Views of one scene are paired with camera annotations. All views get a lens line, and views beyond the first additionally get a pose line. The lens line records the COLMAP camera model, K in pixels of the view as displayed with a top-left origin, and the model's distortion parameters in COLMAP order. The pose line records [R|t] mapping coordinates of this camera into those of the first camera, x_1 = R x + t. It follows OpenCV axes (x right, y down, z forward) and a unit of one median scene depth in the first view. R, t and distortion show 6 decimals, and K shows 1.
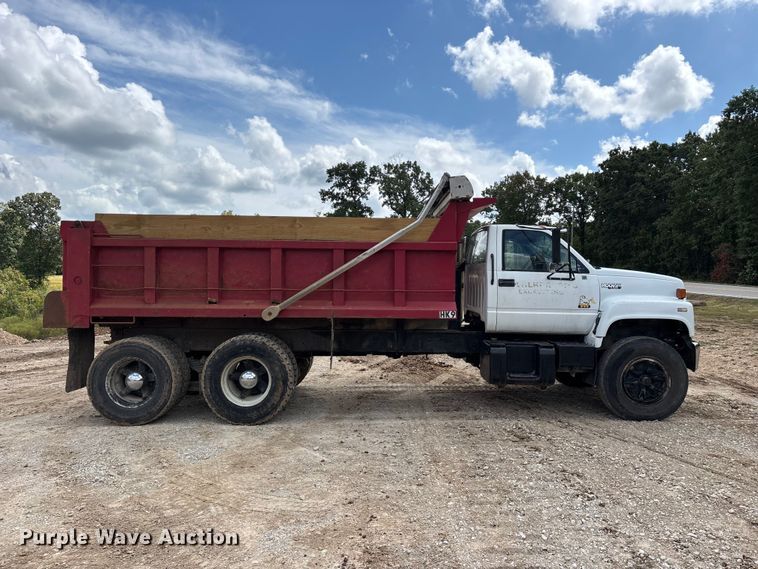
lens RADIAL K [[567.5, 0, 379.0], [0, 567.5, 284.5], [0, 0, 1]] dist [0.038949, -0.055999]
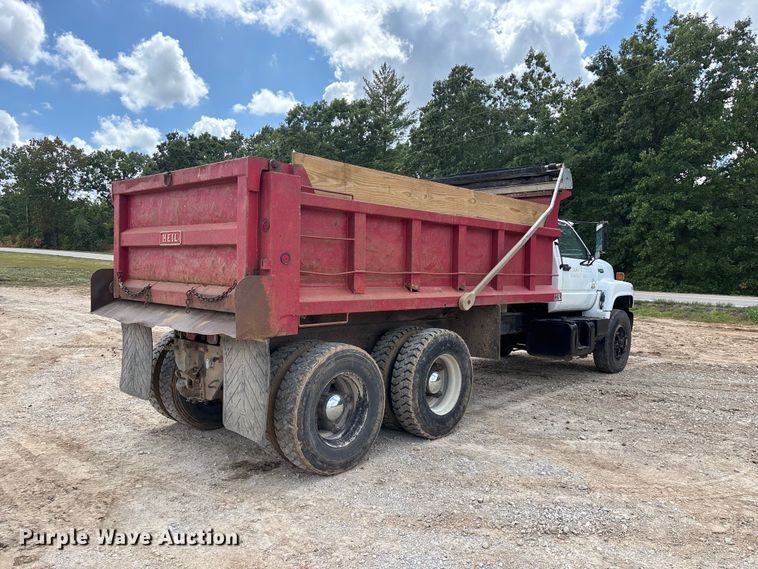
lens RADIAL K [[577.2, 0, 379.0], [0, 577.2, 284.5], [0, 0, 1]] dist [0.034181, -0.012026]
pose [[0.680774, -0.011307, 0.732406, -0.138796], [-0.007751, 0.999714, 0.022637, 0.000951], [-0.732452, -0.021088, 0.680492, 0.076198]]
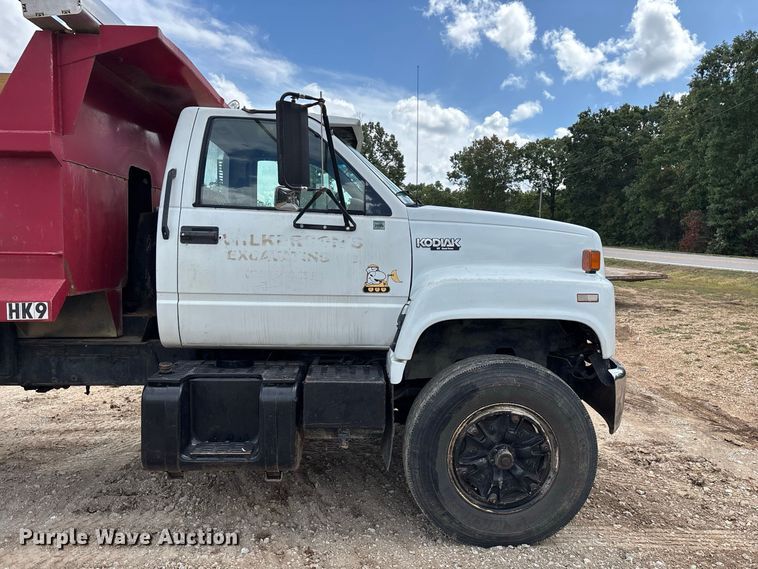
lens RADIAL K [[567.5, 0, 379.0], [0, 567.5, 284.5], [0, 0, 1]] dist [0.038949, -0.055999]
pose [[0.999128, 0.002050, 0.041695, 0.051516], [-0.004312, 0.998520, 0.054218, 0.001567], [-0.041522, -0.054350, 0.997658, 0.083378]]
